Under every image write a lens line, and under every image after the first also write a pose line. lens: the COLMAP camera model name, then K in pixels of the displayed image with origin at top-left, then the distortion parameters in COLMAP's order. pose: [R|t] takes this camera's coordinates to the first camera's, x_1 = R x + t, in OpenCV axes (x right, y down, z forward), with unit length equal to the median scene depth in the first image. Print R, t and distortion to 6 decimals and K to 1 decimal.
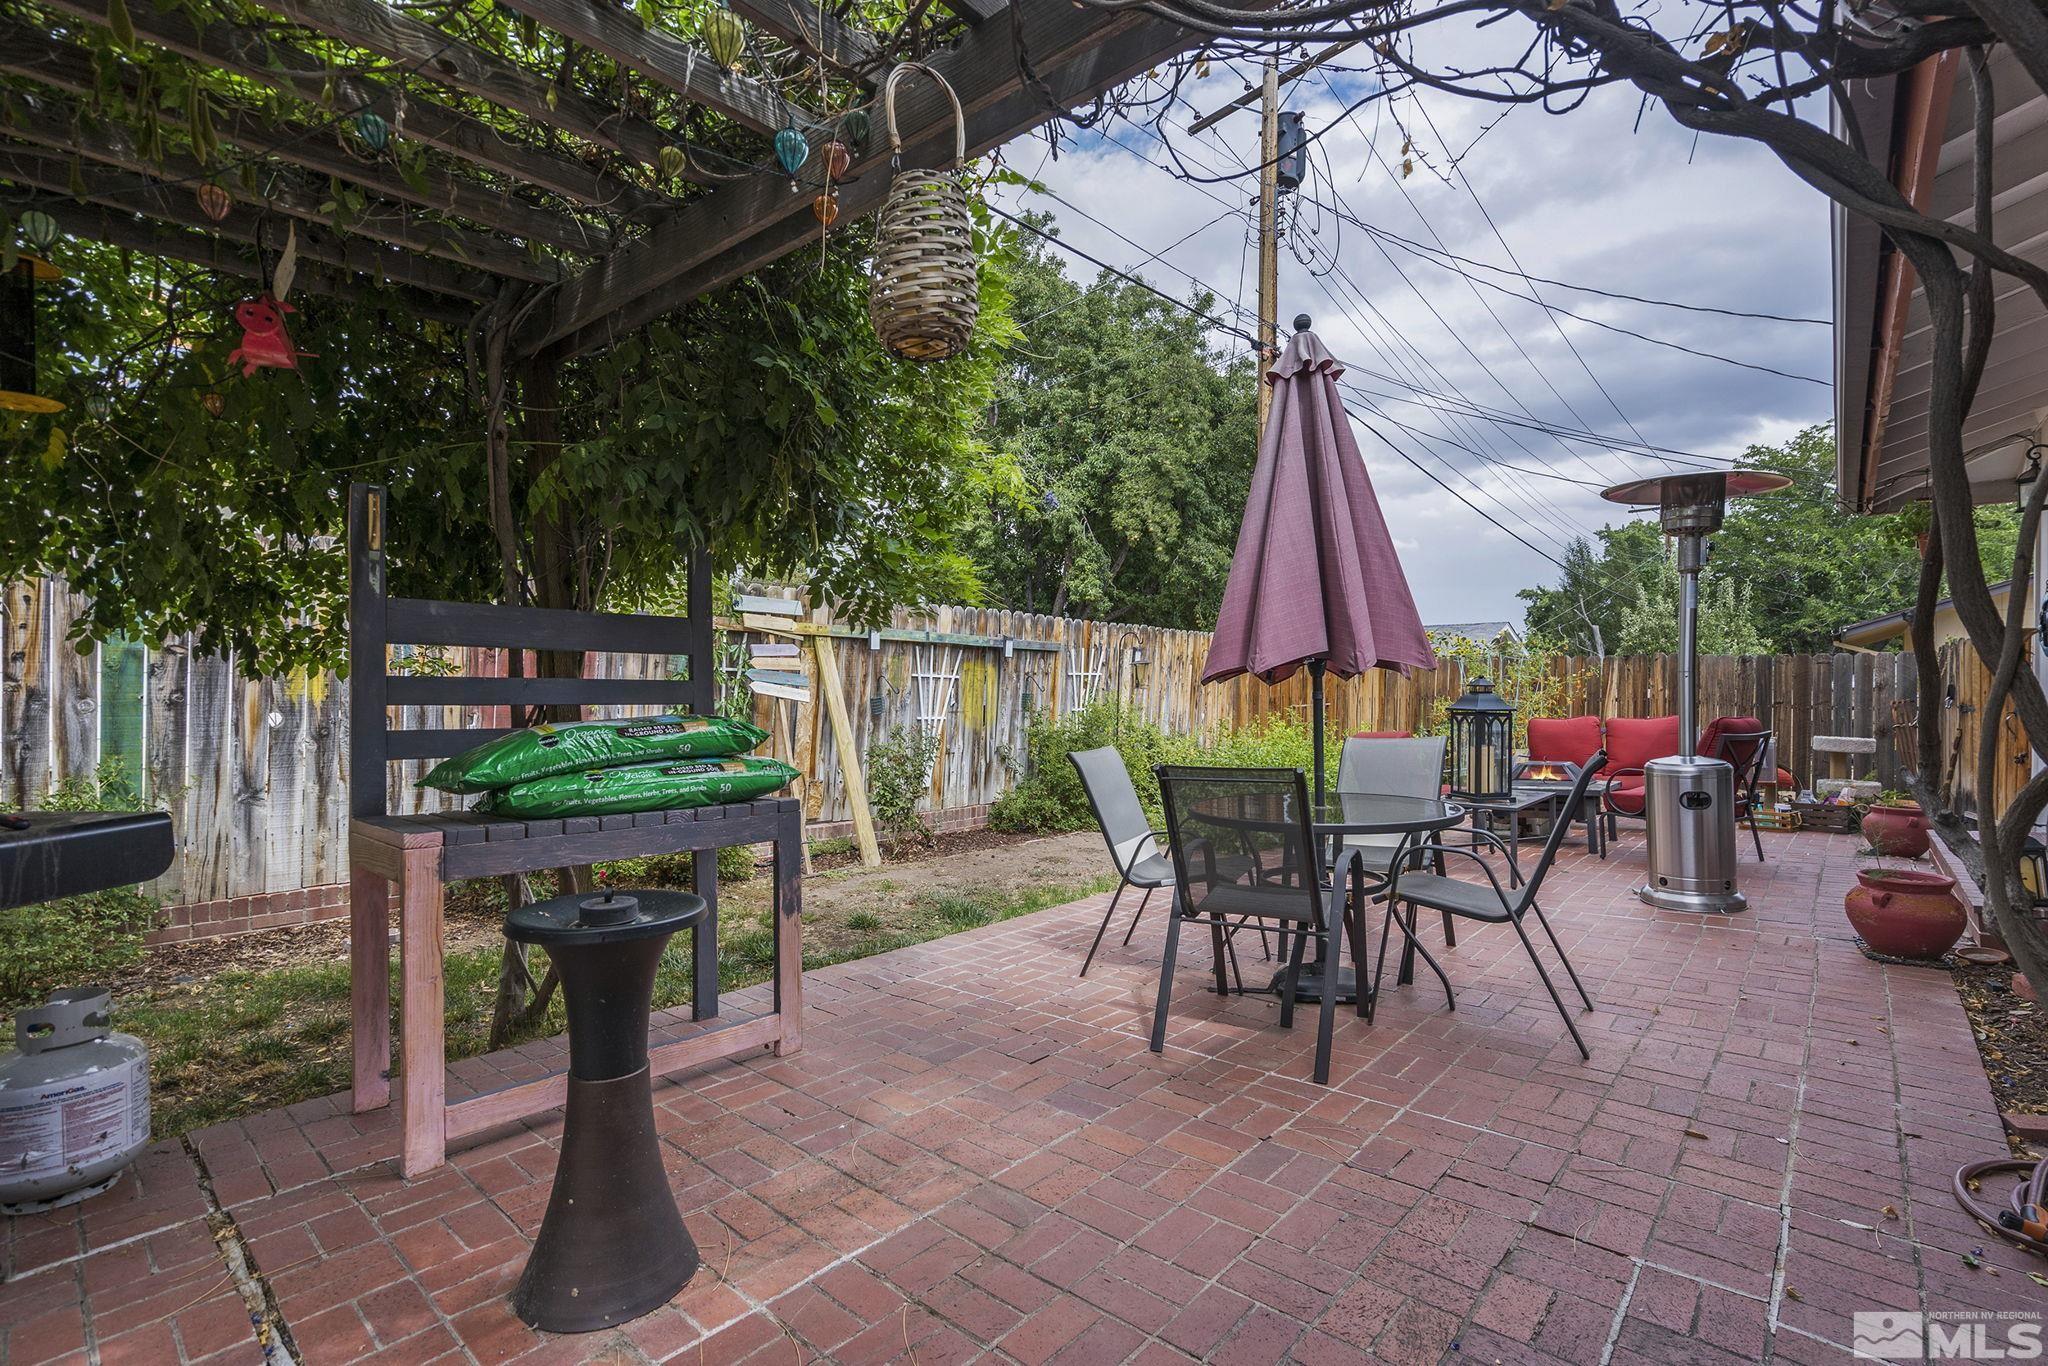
lens RADIAL K [[966.6, 0, 1024.0], [0, 966.6, 683.0], [0, 0, 1]] dist [-0.003233, -0.000113]
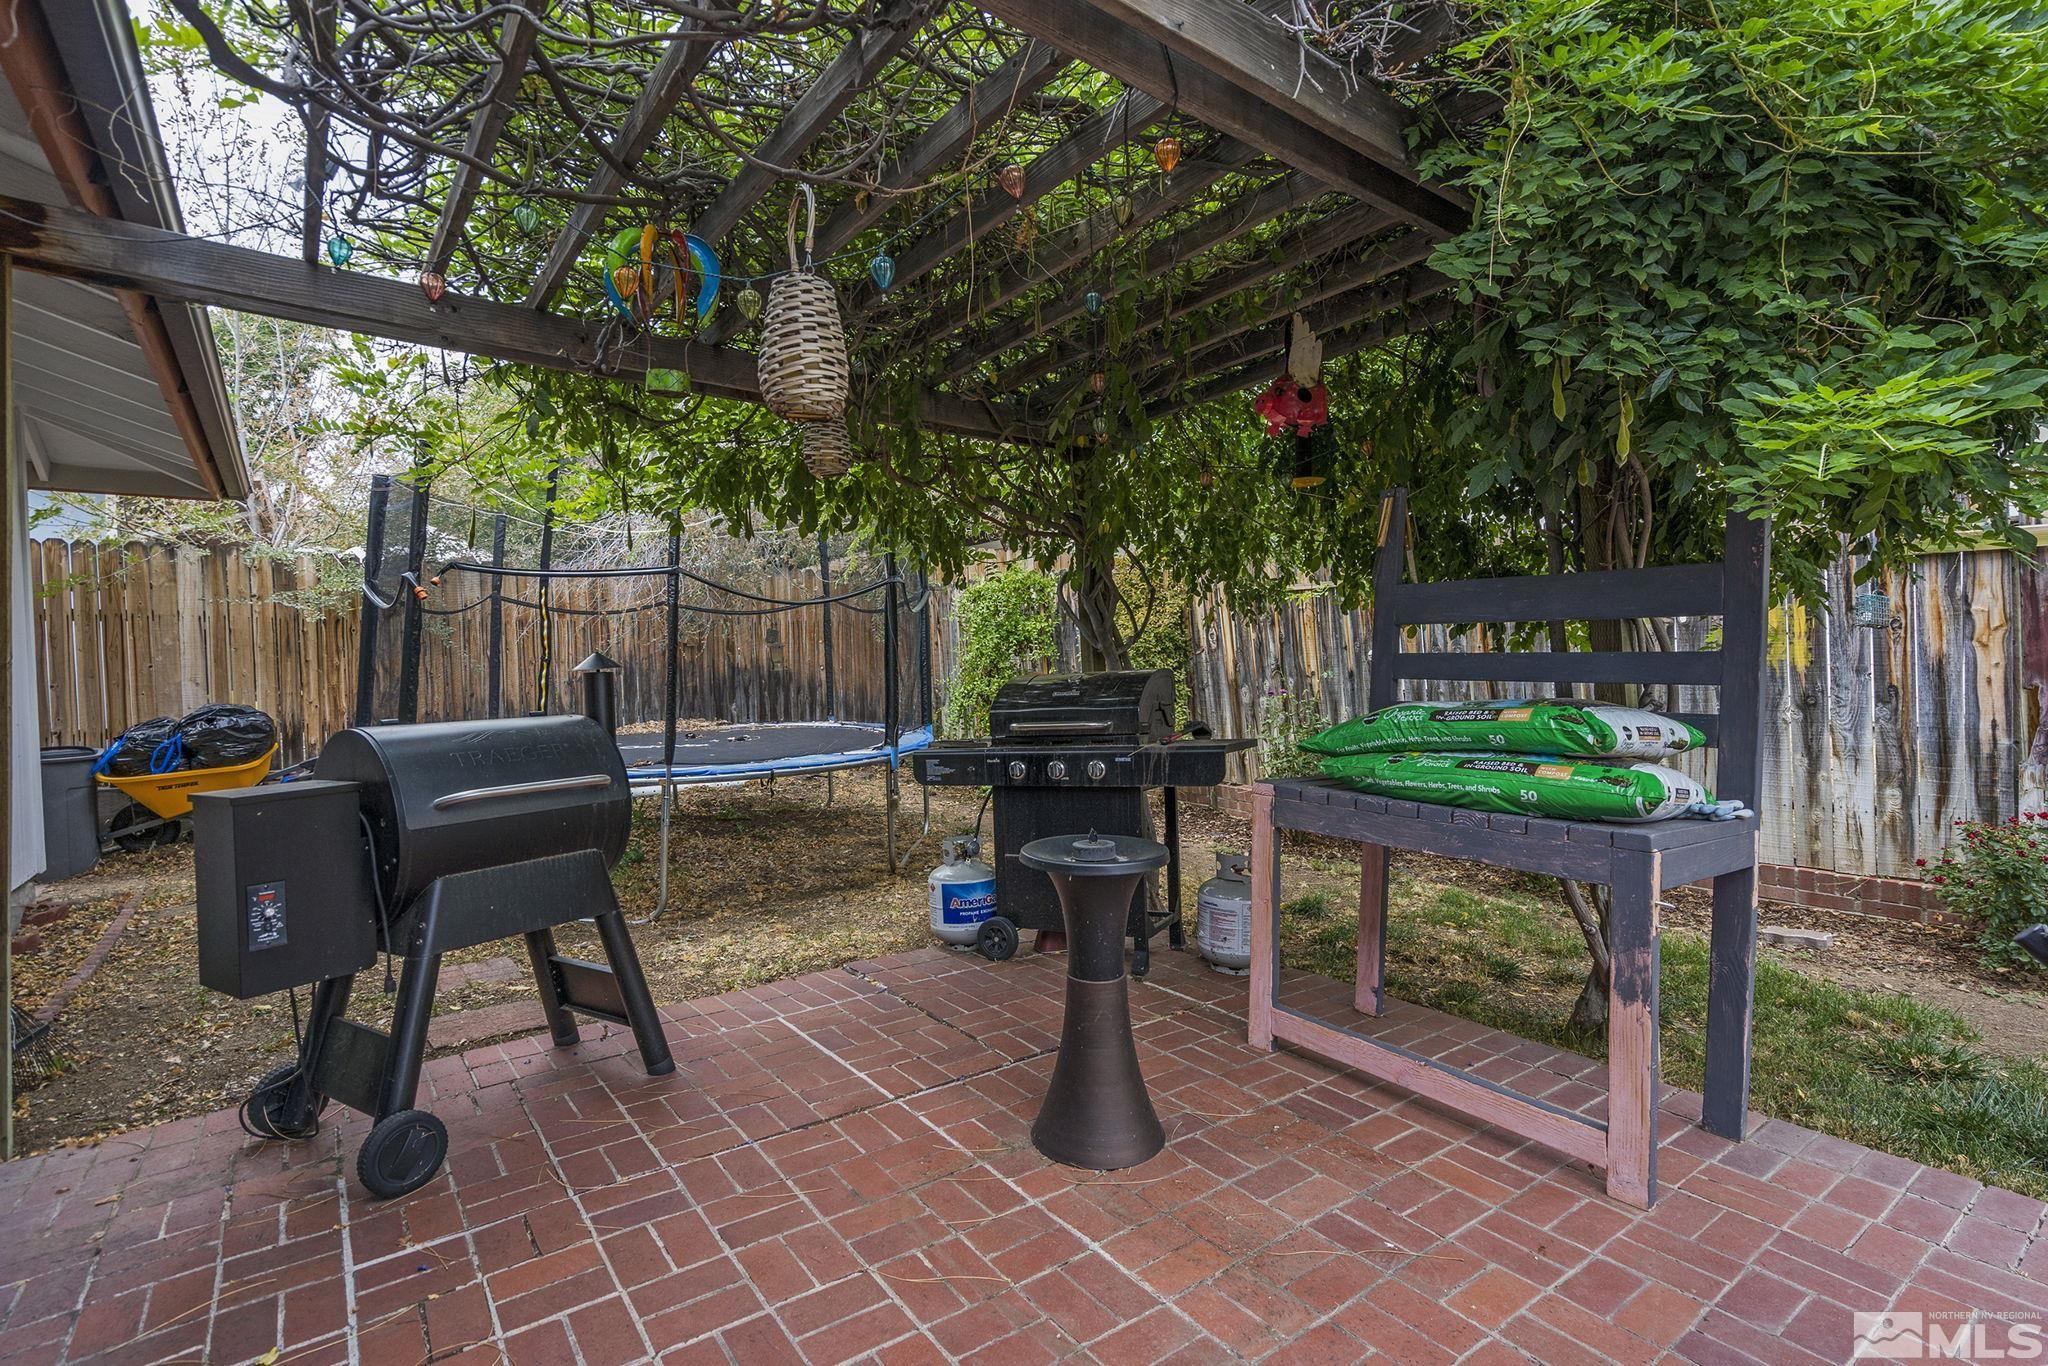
lens RADIAL K [[966.6, 0, 1024.0], [0, 966.6, 683.0], [0, 0, 1]] dist [-0.003233, -0.000113]
pose [[-0.221502, 0.030990, -0.974667, 0.322328], [0.021899, 0.999401, 0.026799, -0.006845], [0.974914, -0.015408, -0.222048, 0.474487]]
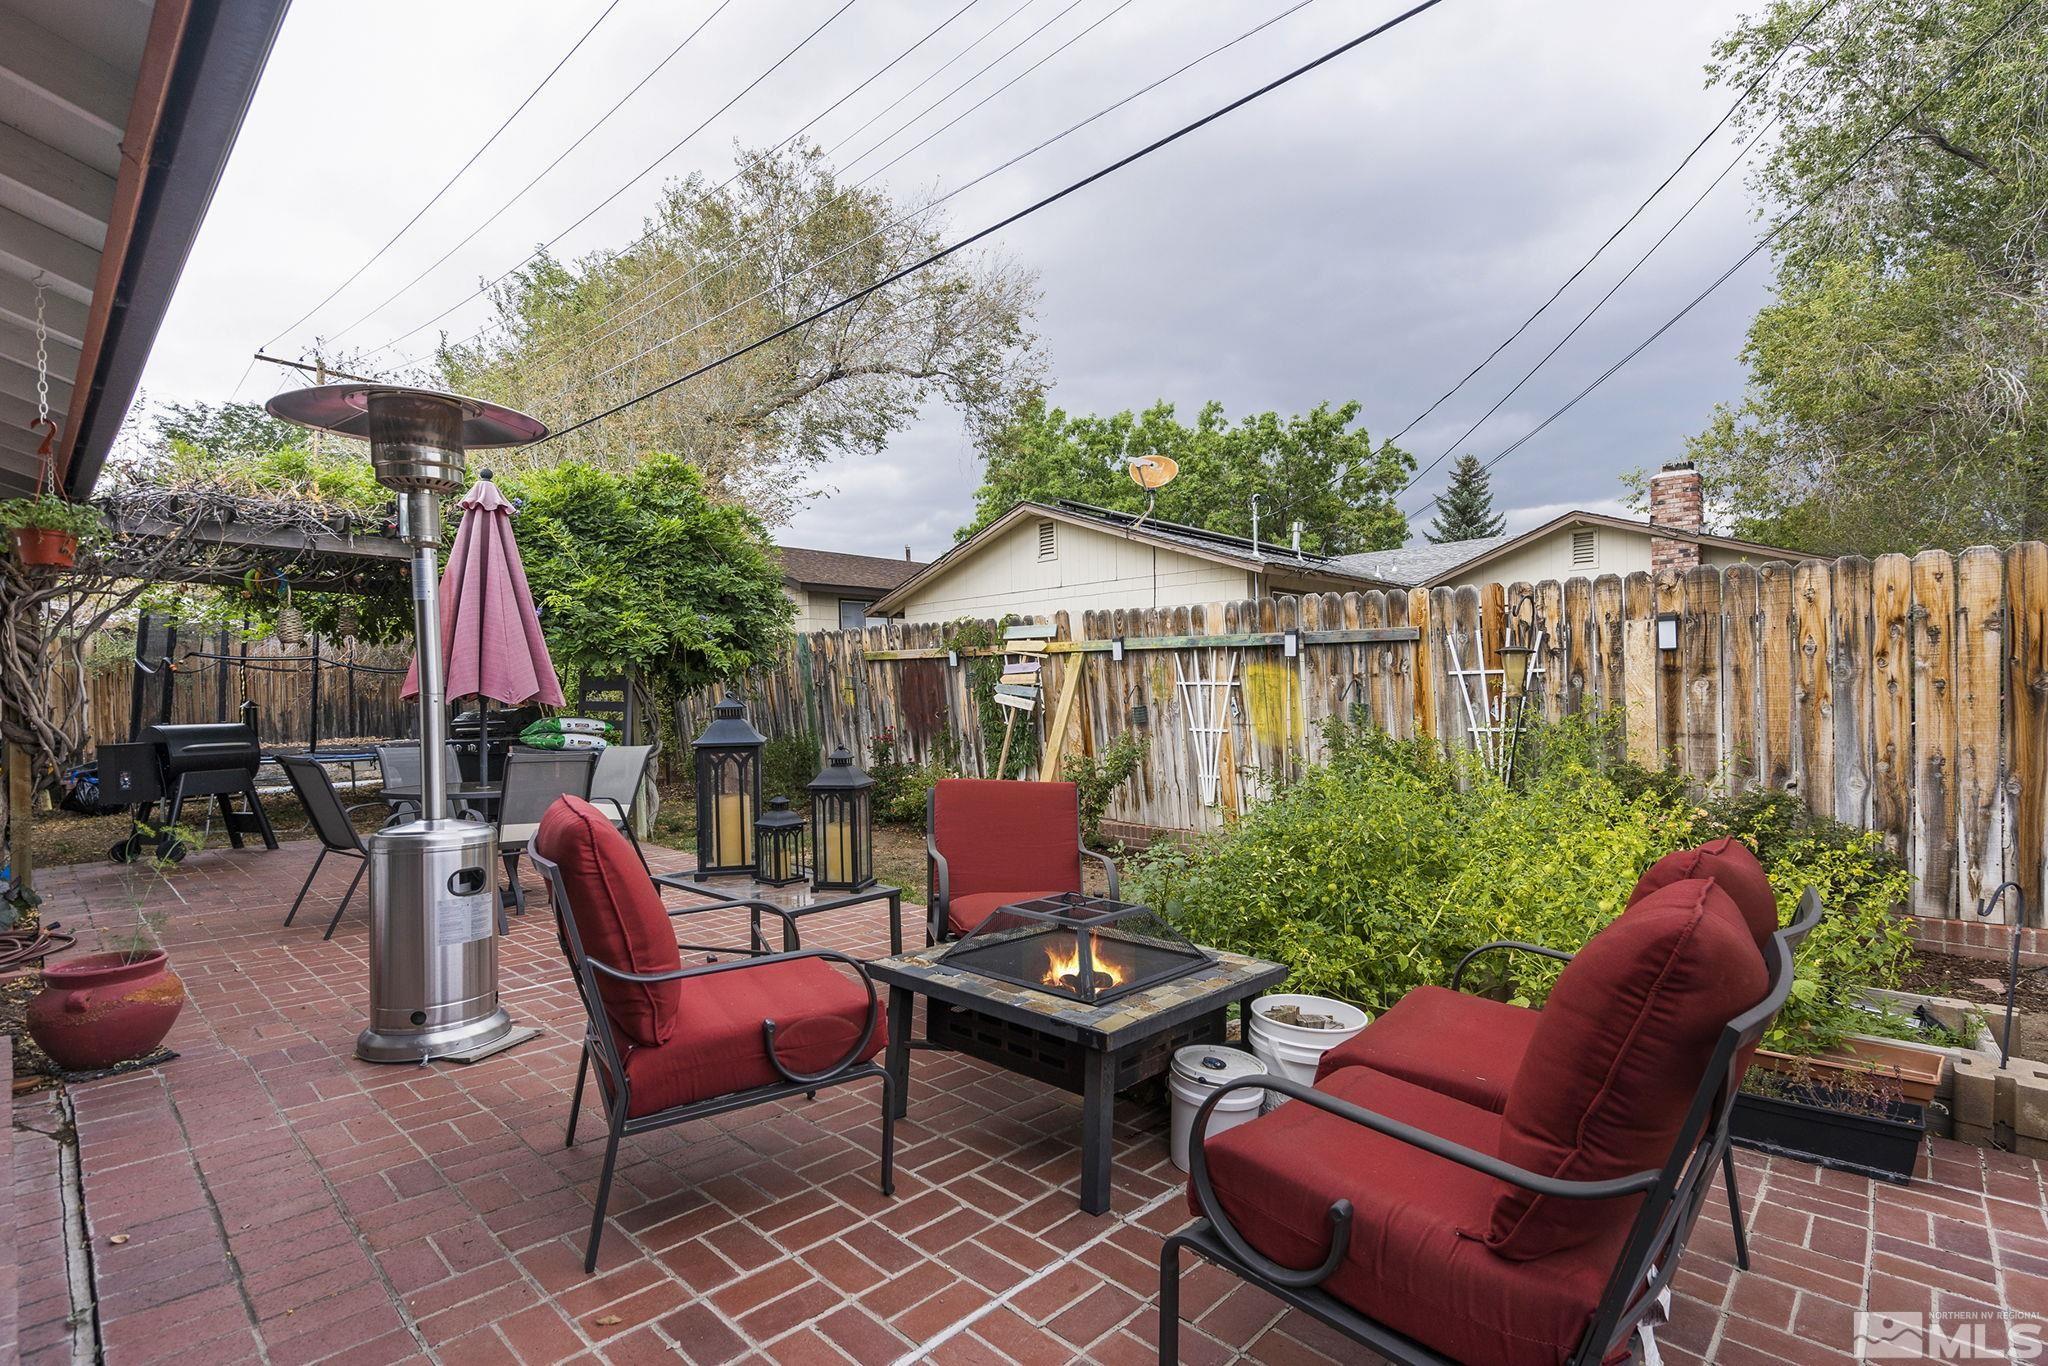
lens RADIAL K [[984.5, 0, 1024.7], [0, 984.5, 710.4], [0, 0, 1]] dist [0.004652, 0.000805]
pose [[-0.060277, 0.017318, -0.998031, 1.240724], [0.017605, 0.999712, 0.016284, -0.001219], [0.998026, -0.016588, -0.060564, 1.353640]]
